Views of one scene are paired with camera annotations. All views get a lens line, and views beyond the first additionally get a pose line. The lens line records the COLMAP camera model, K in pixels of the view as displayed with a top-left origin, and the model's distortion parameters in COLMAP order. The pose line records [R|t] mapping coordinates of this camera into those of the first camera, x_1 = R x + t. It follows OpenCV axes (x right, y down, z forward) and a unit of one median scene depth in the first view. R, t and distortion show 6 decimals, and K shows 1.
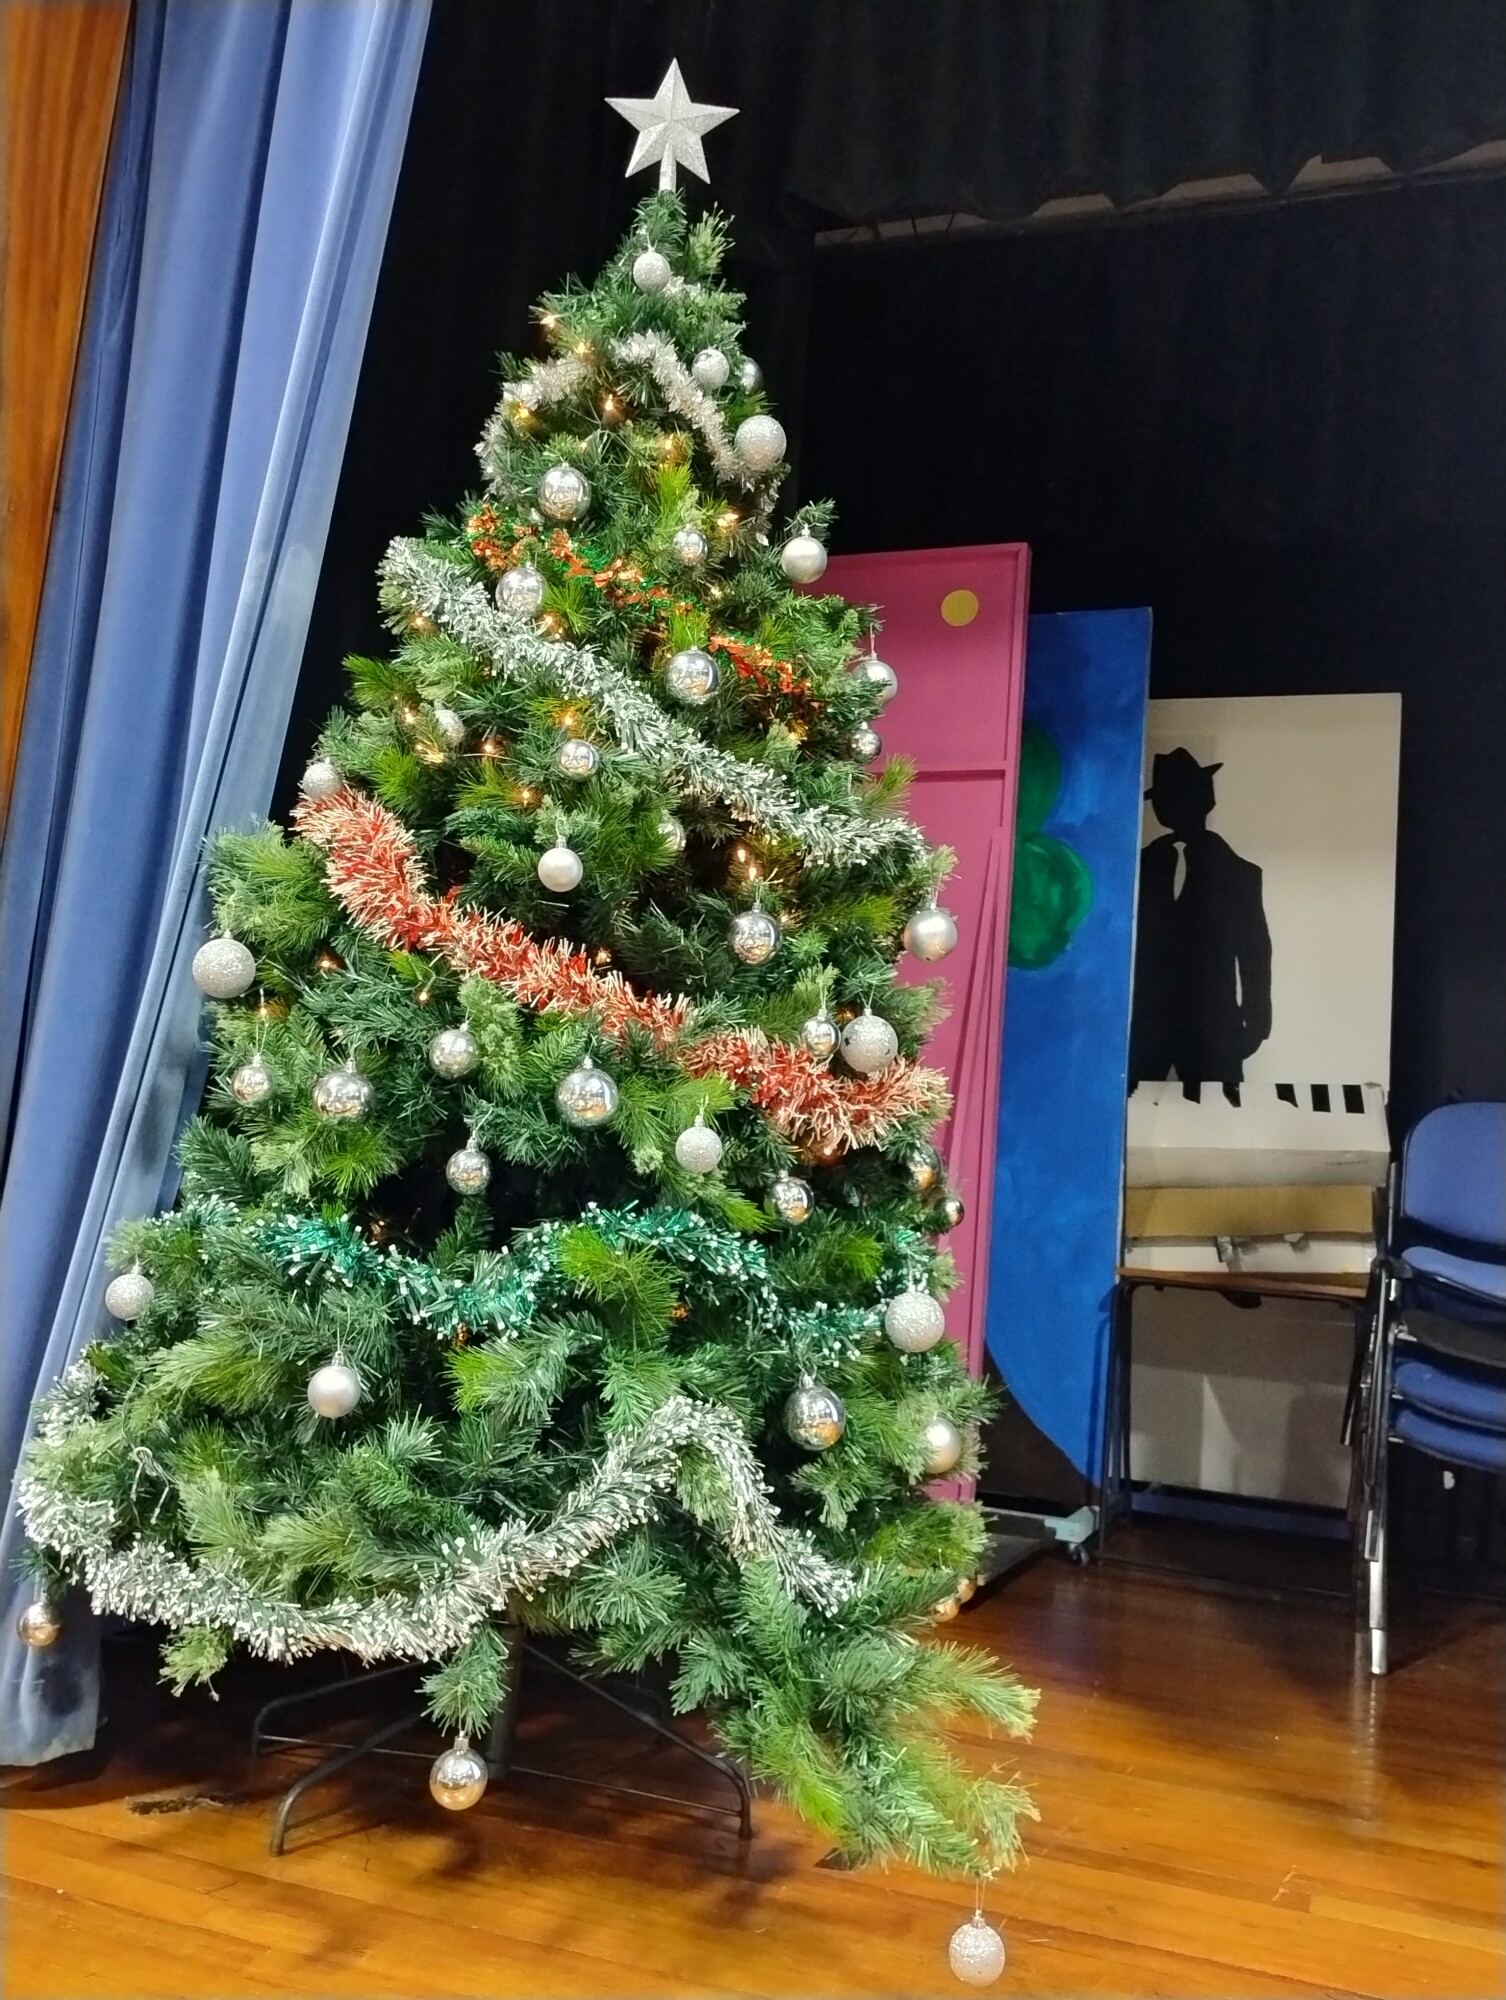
lens RADIAL K [[1617.1, 0, 753.0], [0, 1617.1, 1000.0], [0, 0, 1]] dist [0.057337, -0.067505]
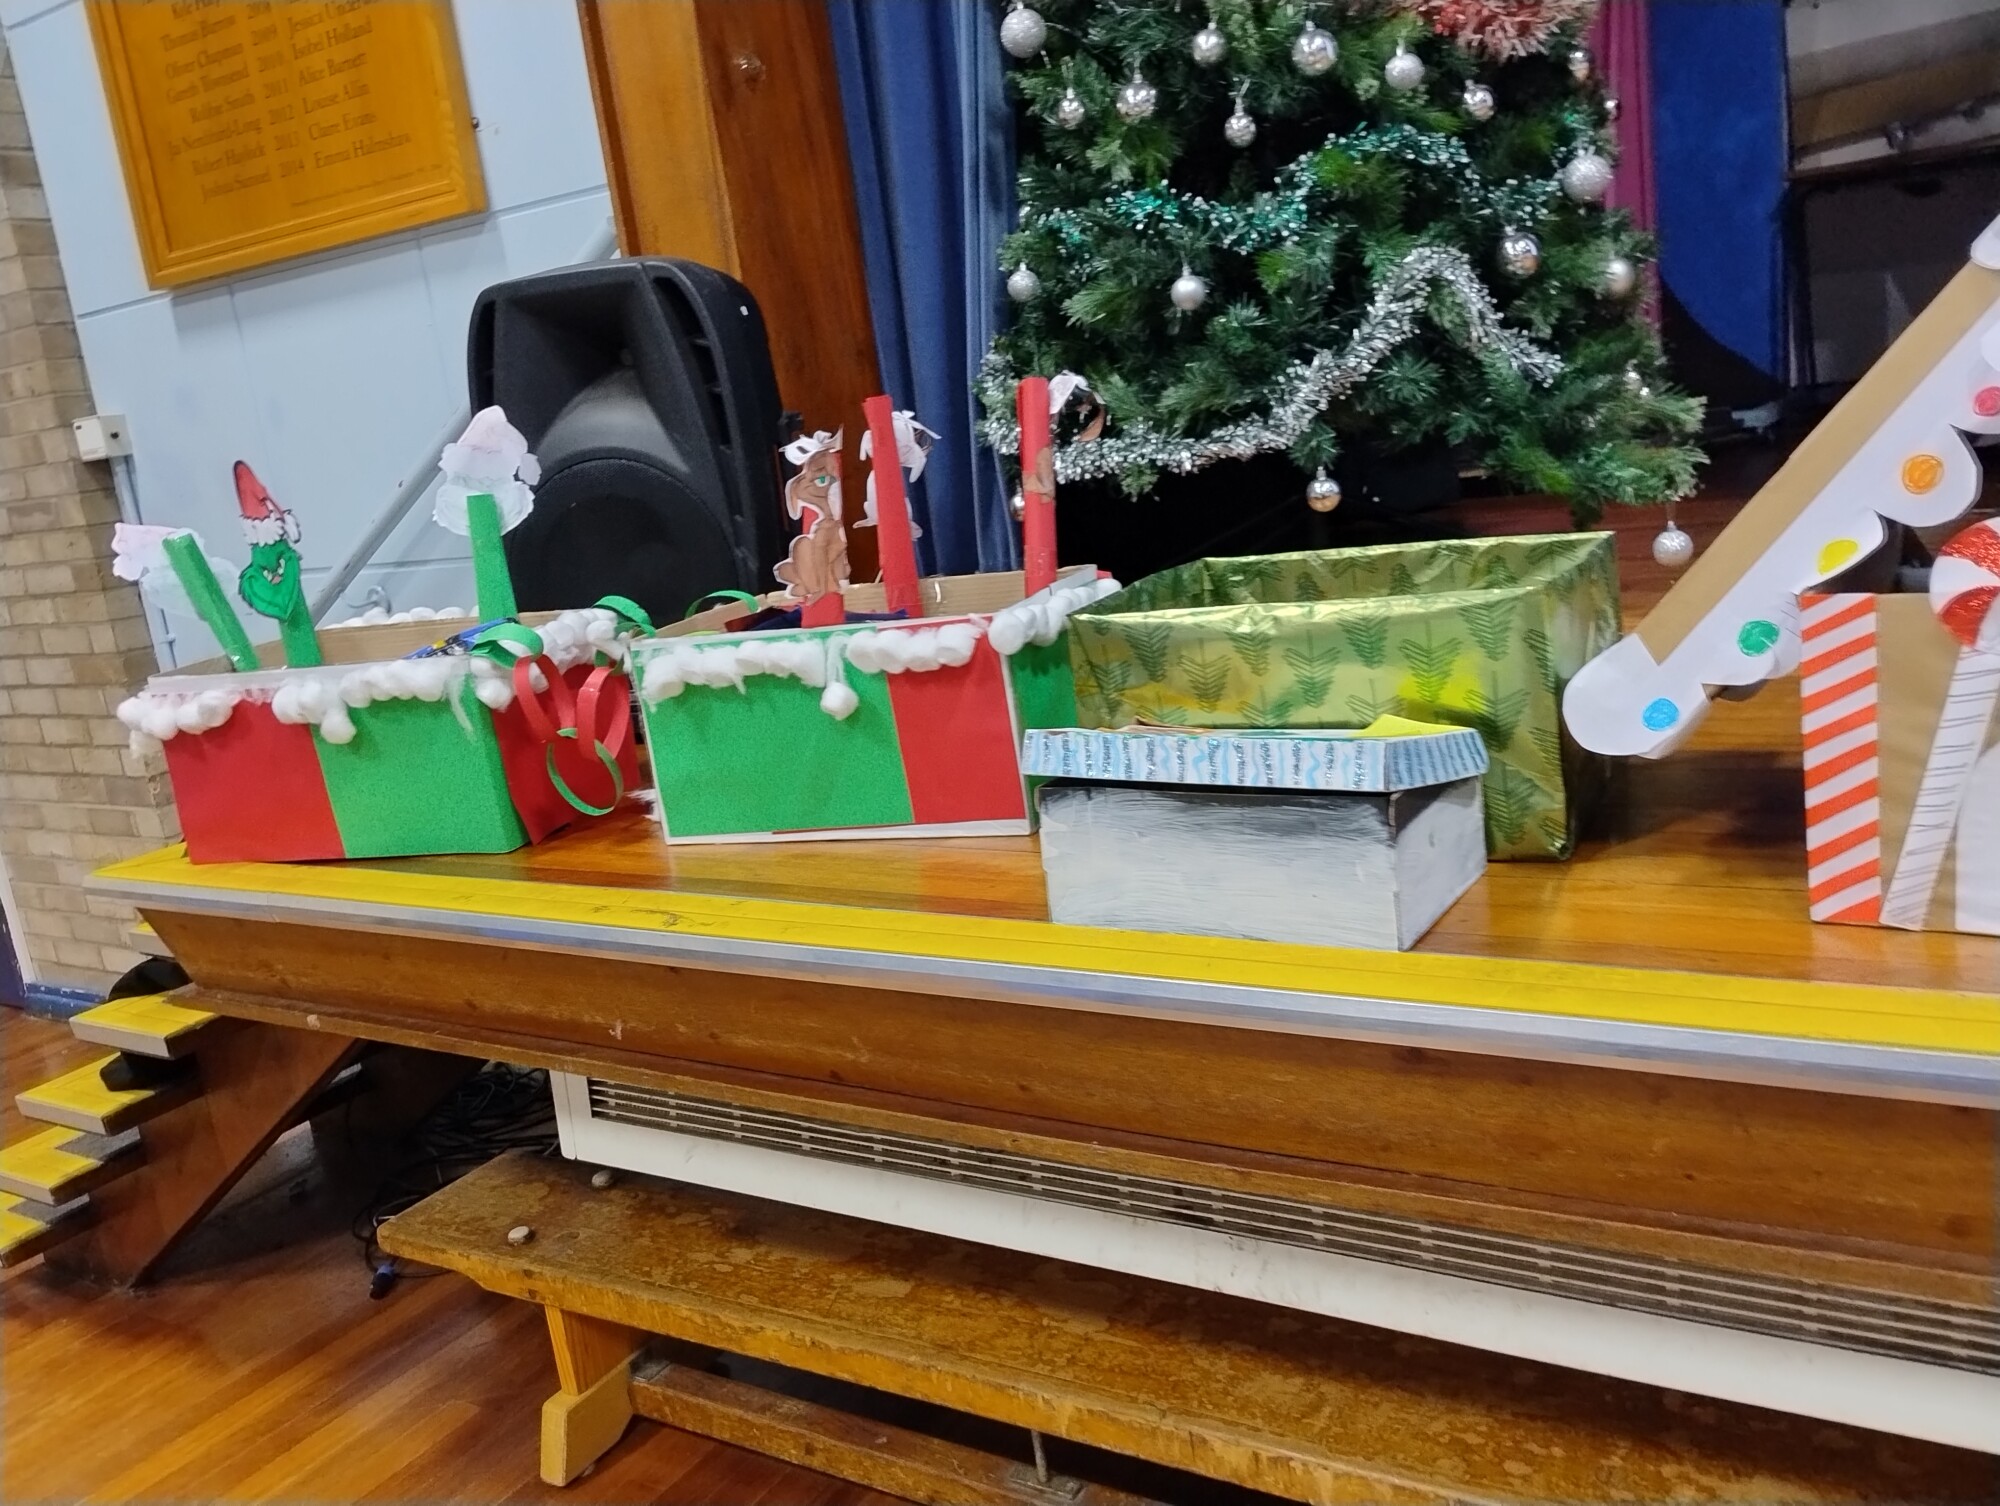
lens RADIAL K [[1617.1, 0, 1029.9], [0, 1617.1, 756.2], [0, 0, 1]] dist [0.057337, -0.067505]
pose [[0.953368, -0.151070, -0.261278, -0.056159], [0.236566, 0.911635, 0.336092, 0.074169], [0.187417, -0.382229, 0.904862, -0.465906]]
